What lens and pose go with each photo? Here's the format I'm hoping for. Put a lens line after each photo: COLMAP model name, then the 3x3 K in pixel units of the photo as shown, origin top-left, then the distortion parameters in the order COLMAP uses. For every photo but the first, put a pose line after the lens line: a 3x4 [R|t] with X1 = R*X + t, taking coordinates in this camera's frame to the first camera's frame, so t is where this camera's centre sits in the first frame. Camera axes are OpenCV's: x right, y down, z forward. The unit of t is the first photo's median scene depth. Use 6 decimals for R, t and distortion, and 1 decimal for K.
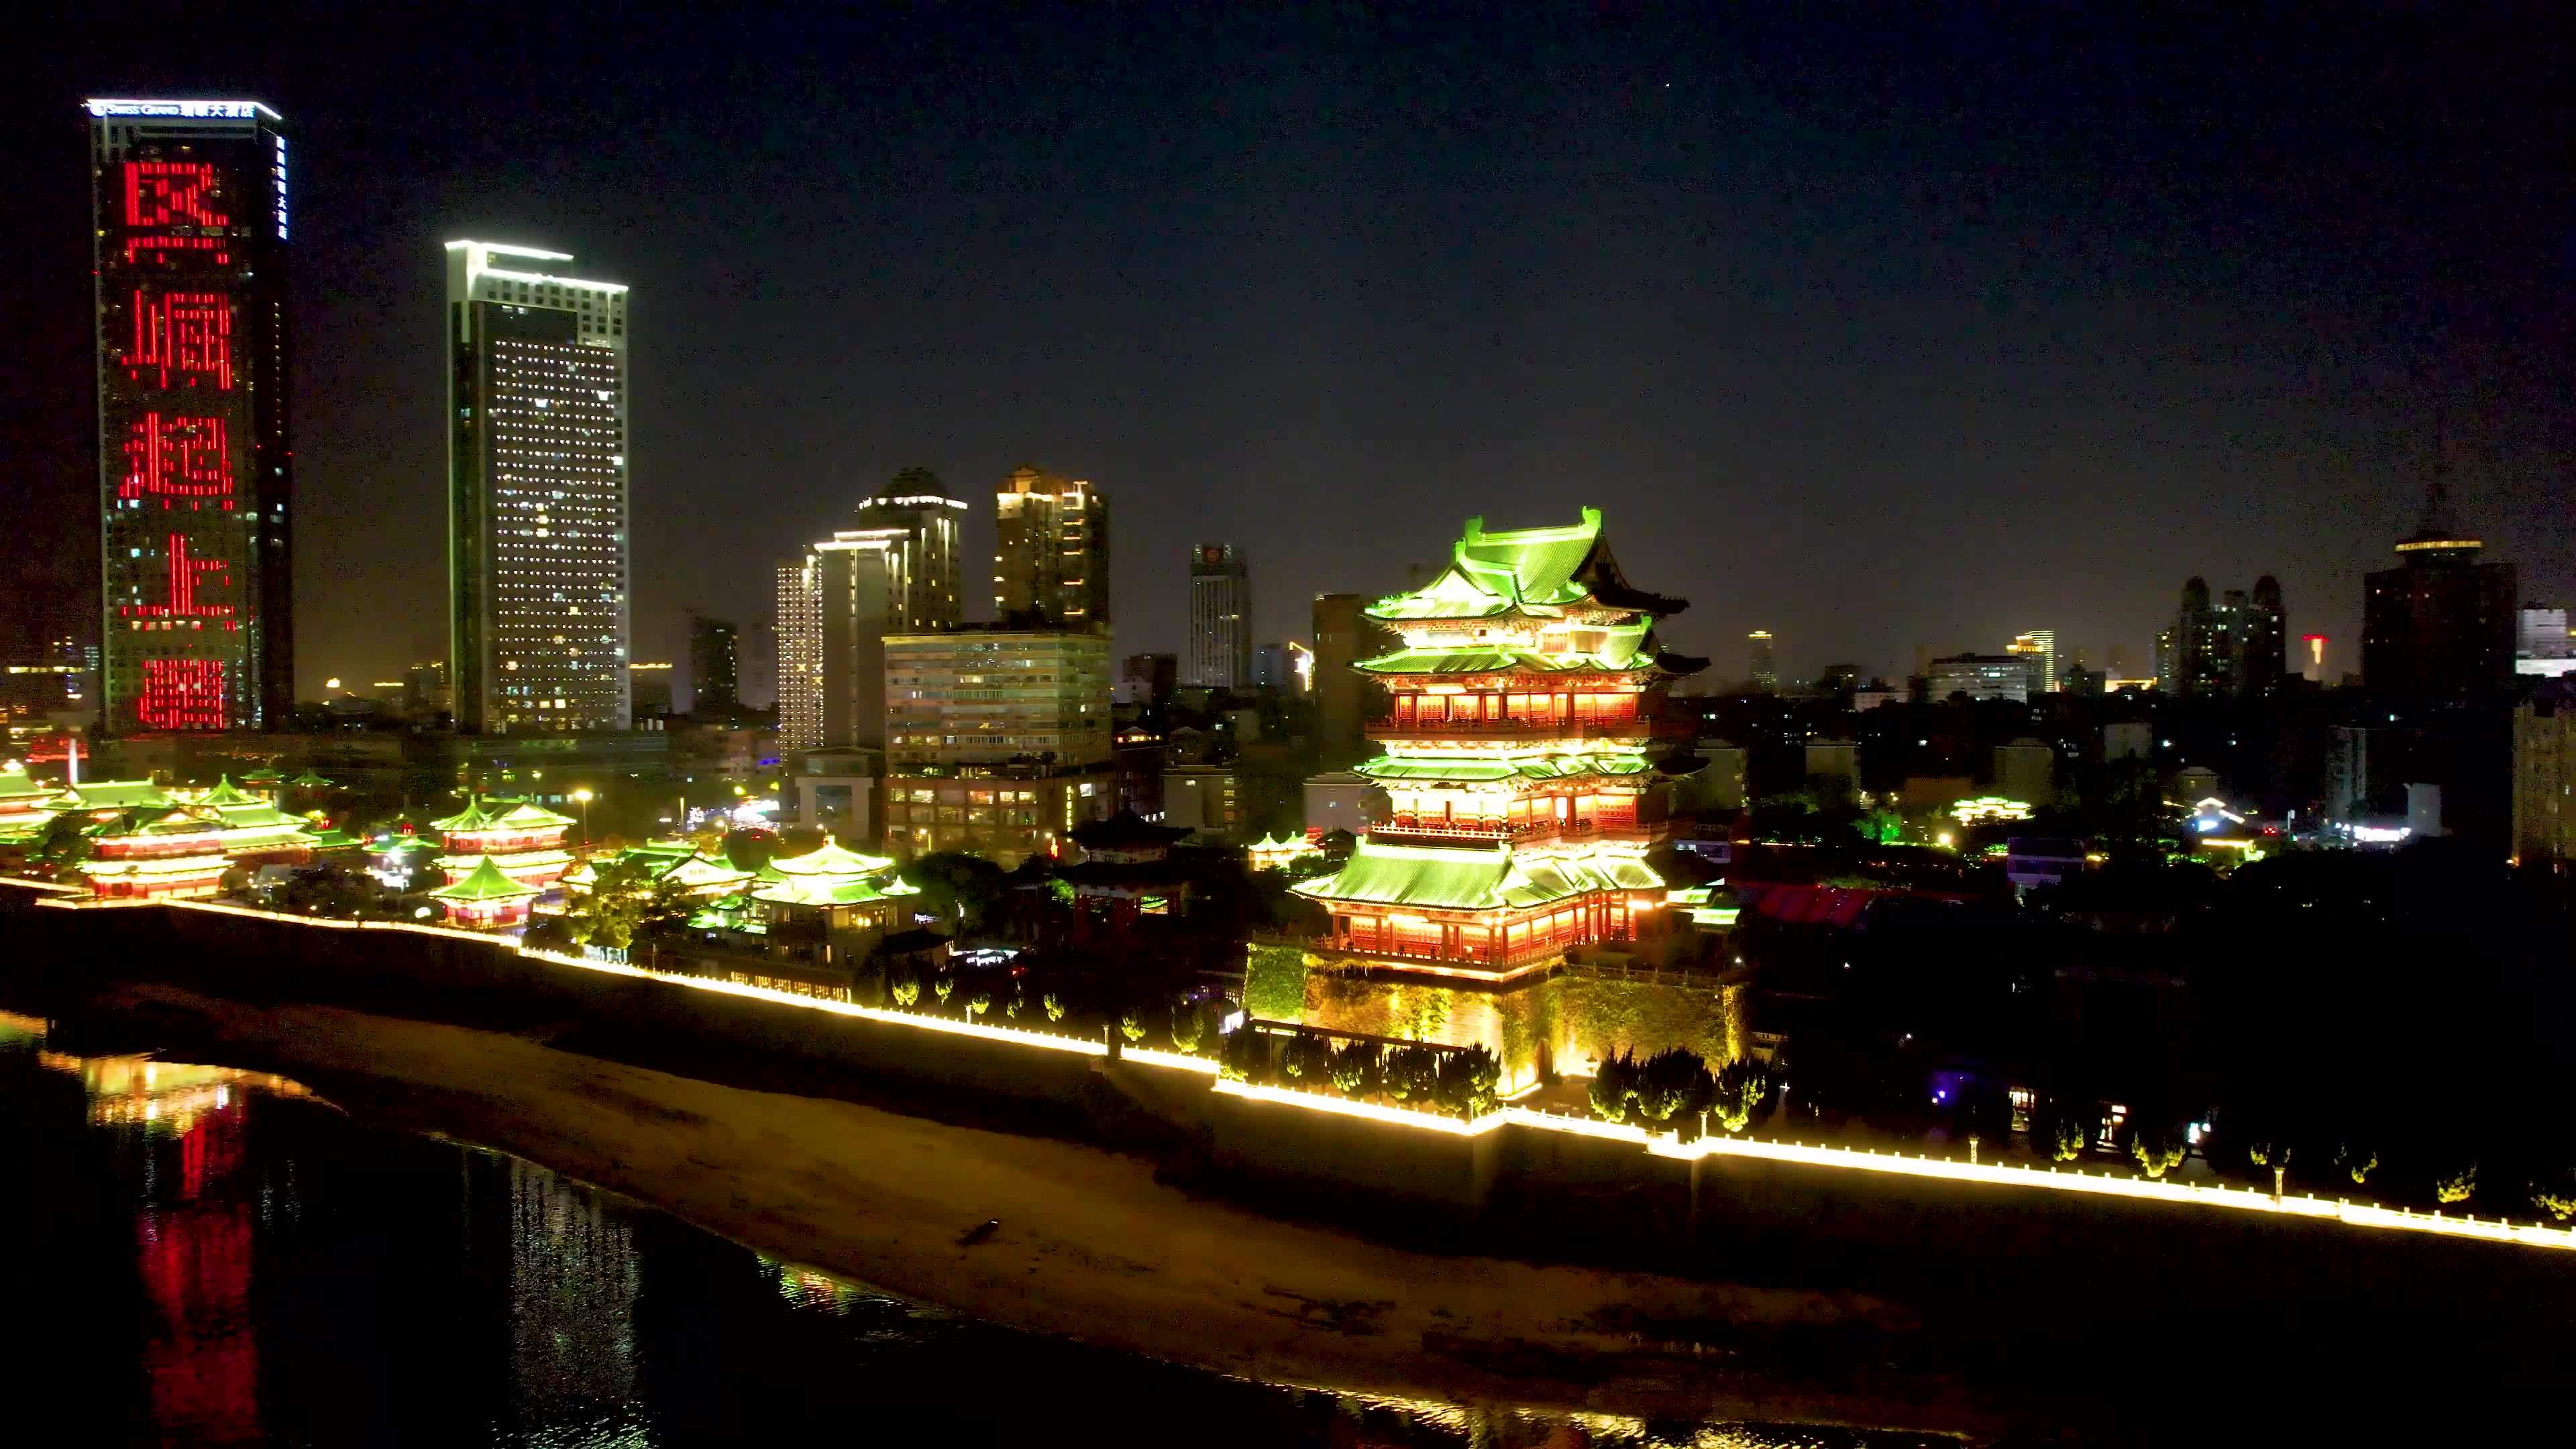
lens RADIAL K [[1643.9, 0, 1294.4], [0, 1643.9, 721.1], [0, 0, 1]] dist [-0.070160, 0.062157]
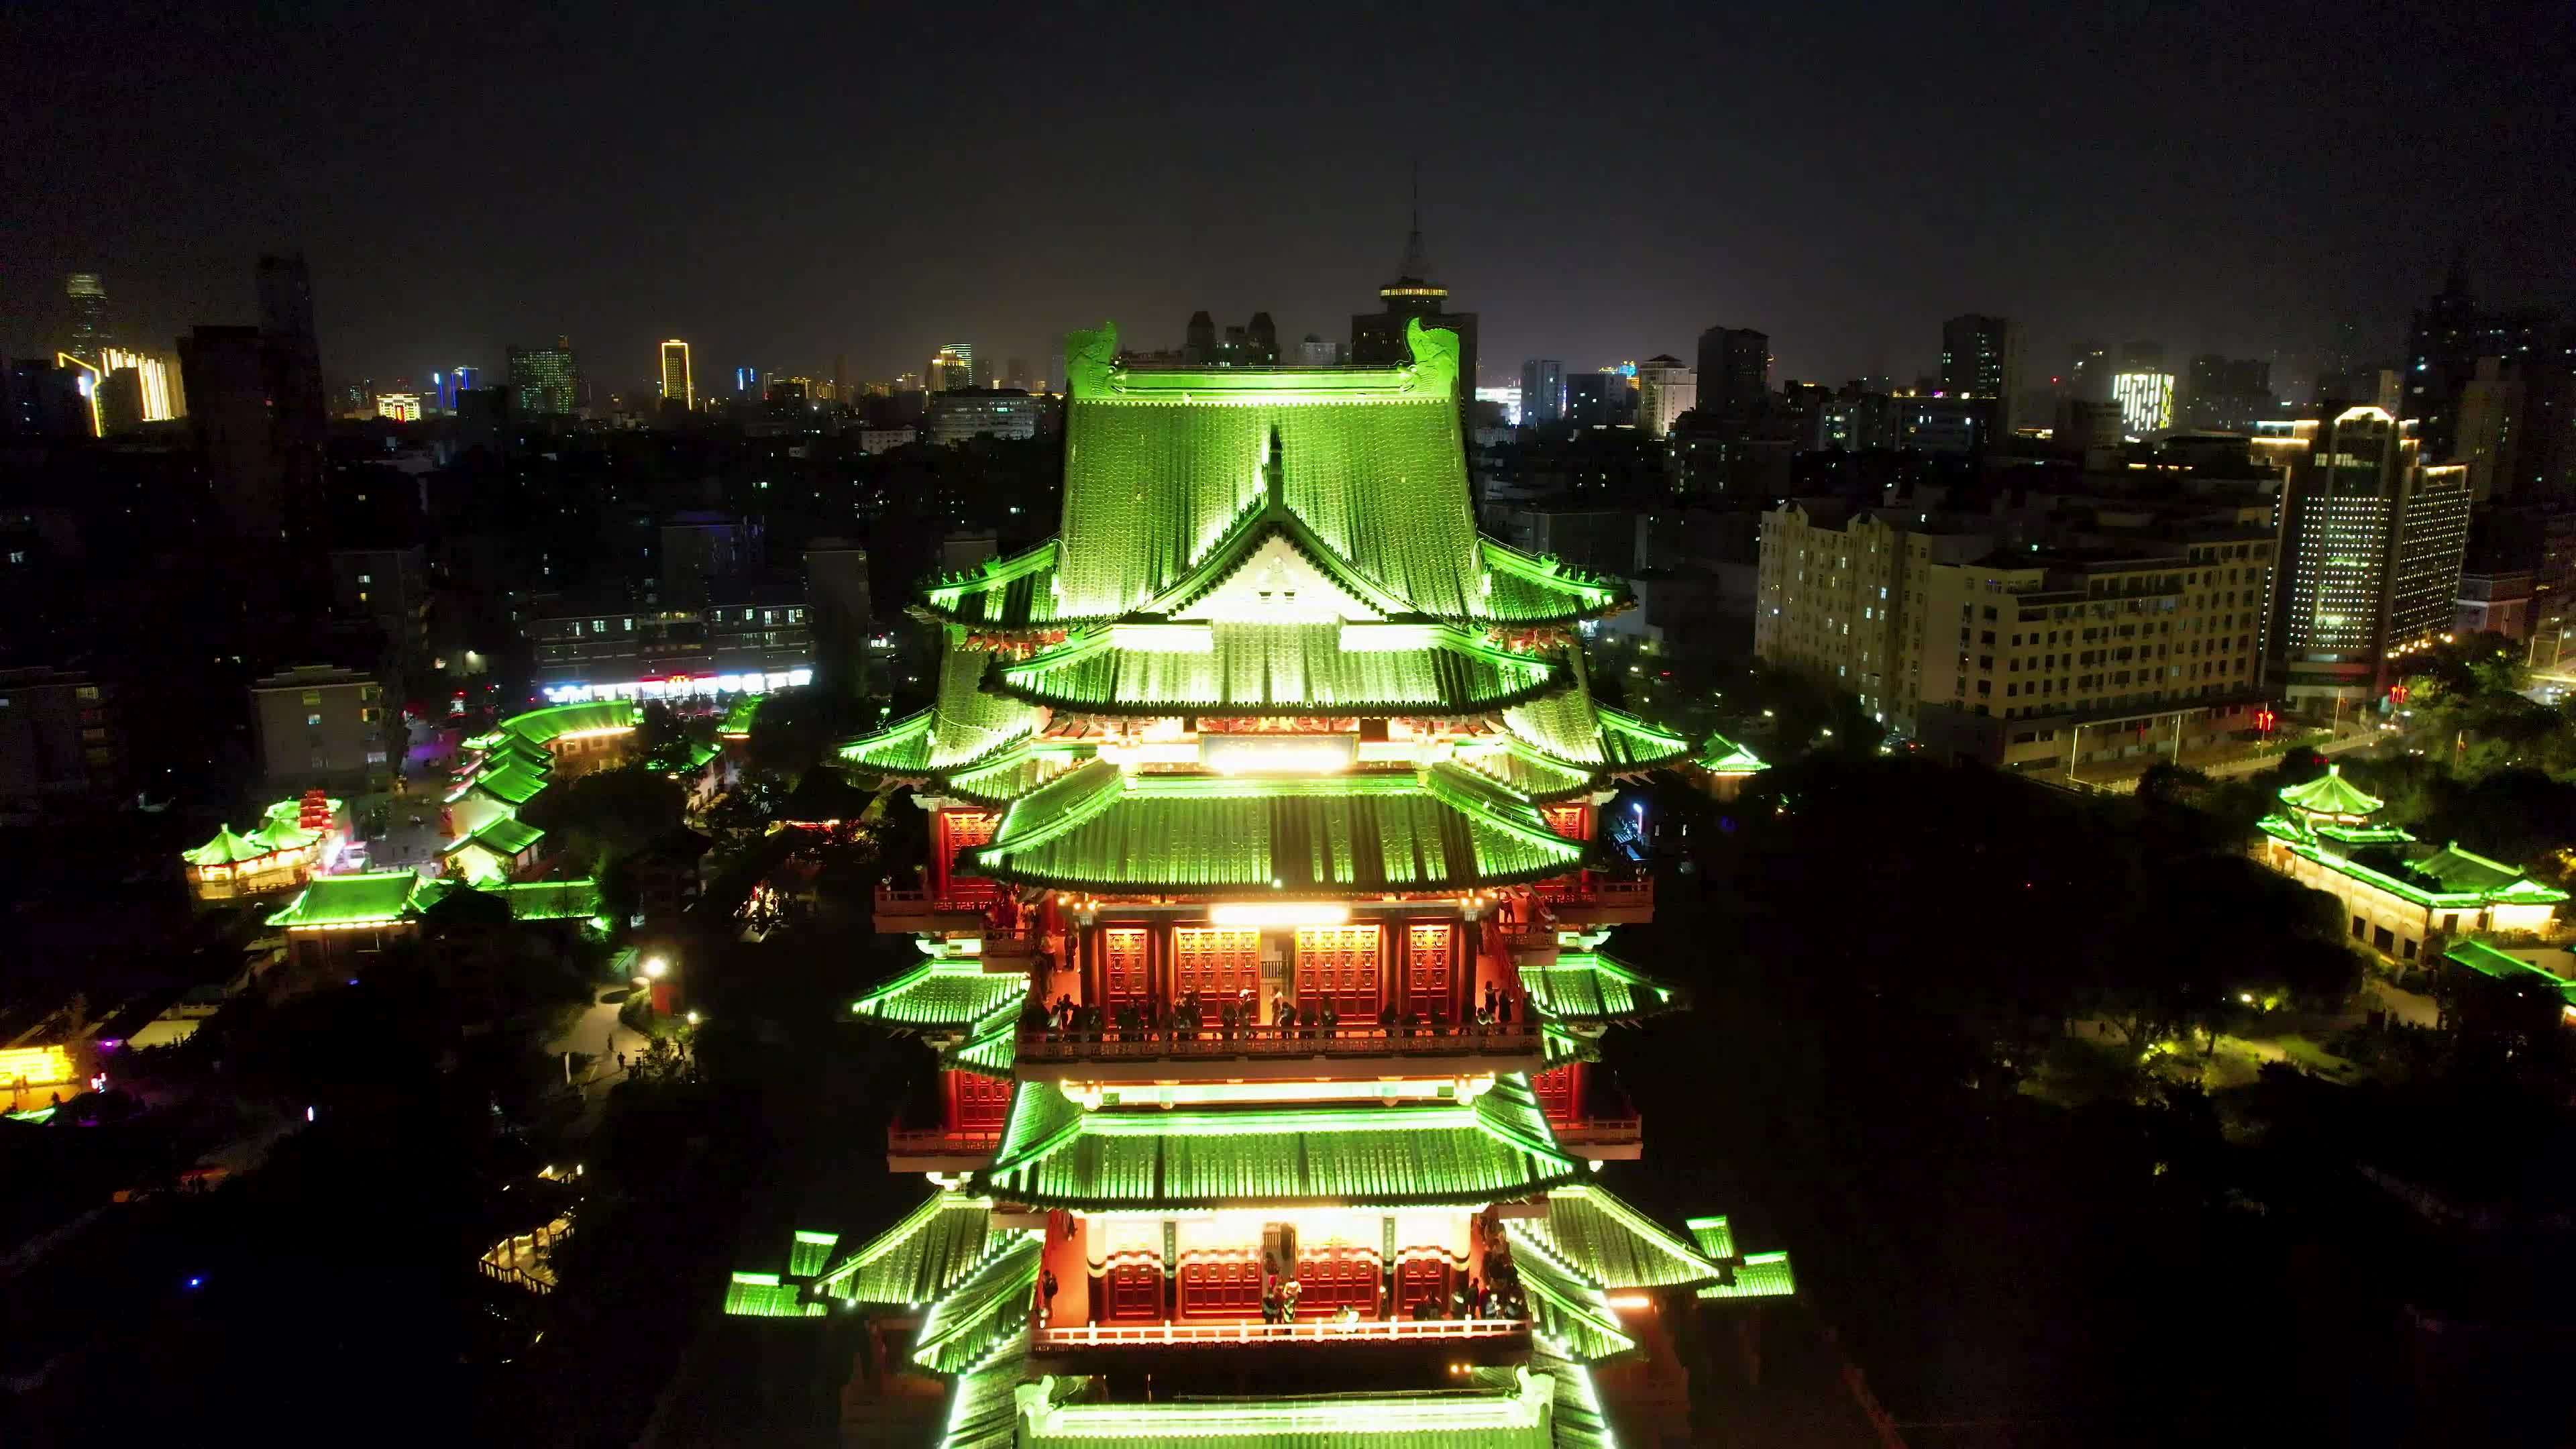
lens RADIAL K [[1646.1, 0, 1289.2], [0, 1646.1, 717.5], [0, 0, 1]] dist [-0.072498, 0.057371]
pose [[0.795351, -0.110347, 0.596020, -0.072297], [0.002890, 0.983969, 0.178315, -0.087517], [-0.606142, -0.140100, 0.782920, 0.570234]]
